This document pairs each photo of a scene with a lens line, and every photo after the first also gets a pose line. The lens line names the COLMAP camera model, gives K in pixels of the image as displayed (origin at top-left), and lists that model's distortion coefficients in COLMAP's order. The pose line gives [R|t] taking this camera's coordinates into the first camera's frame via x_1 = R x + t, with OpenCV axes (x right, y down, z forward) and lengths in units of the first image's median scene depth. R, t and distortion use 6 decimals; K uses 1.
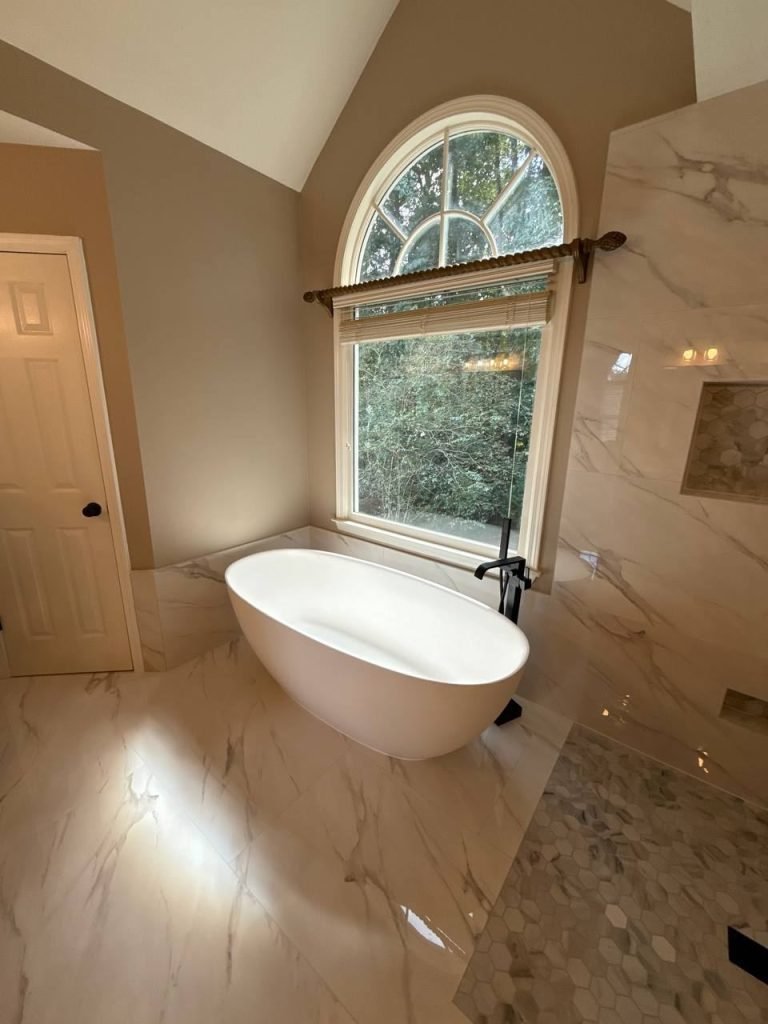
lens RADIAL K [[406.6, 0, 382.3], [0, 406.6, 508.5], [0, 0, 1]] dist [-0.000302, 0.000128]
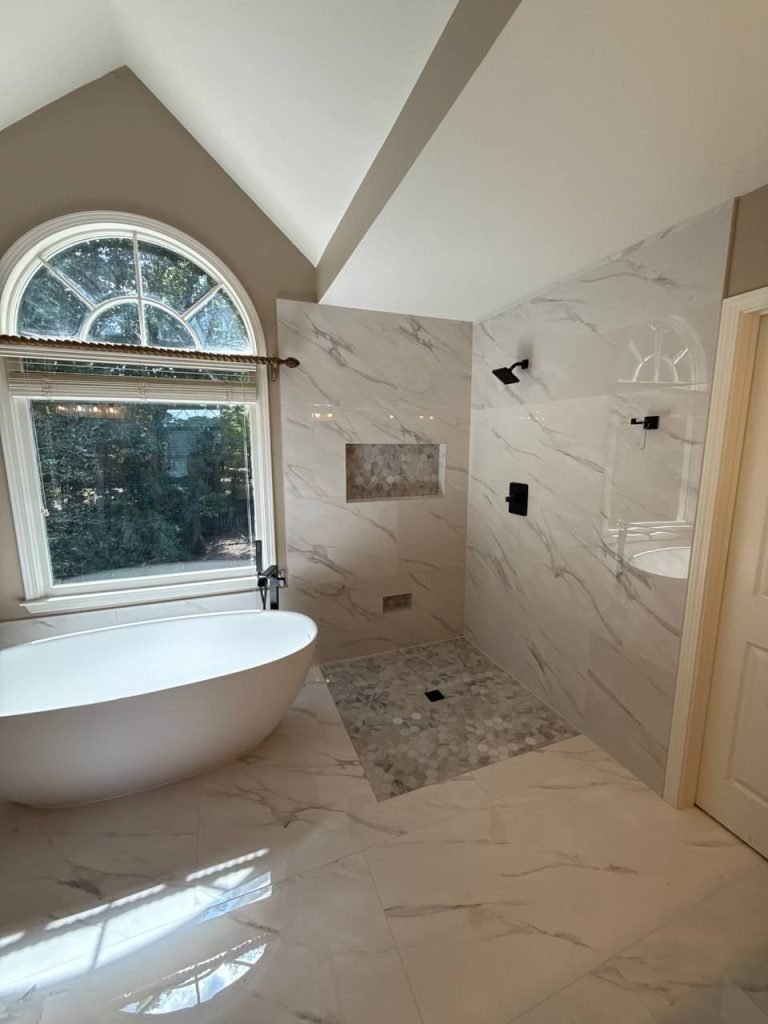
lens RADIAL K [[406.6, 0, 382.3], [0, 406.6, 508.5], [0, 0, 1]] dist [-0.000302, 0.000128]
pose [[0.515015, -0.157495, 0.842588, -0.739574], [0.227343, 0.972870, 0.042888, -0.054070], [-0.826484, 0.169468, 0.536848, -0.110224]]
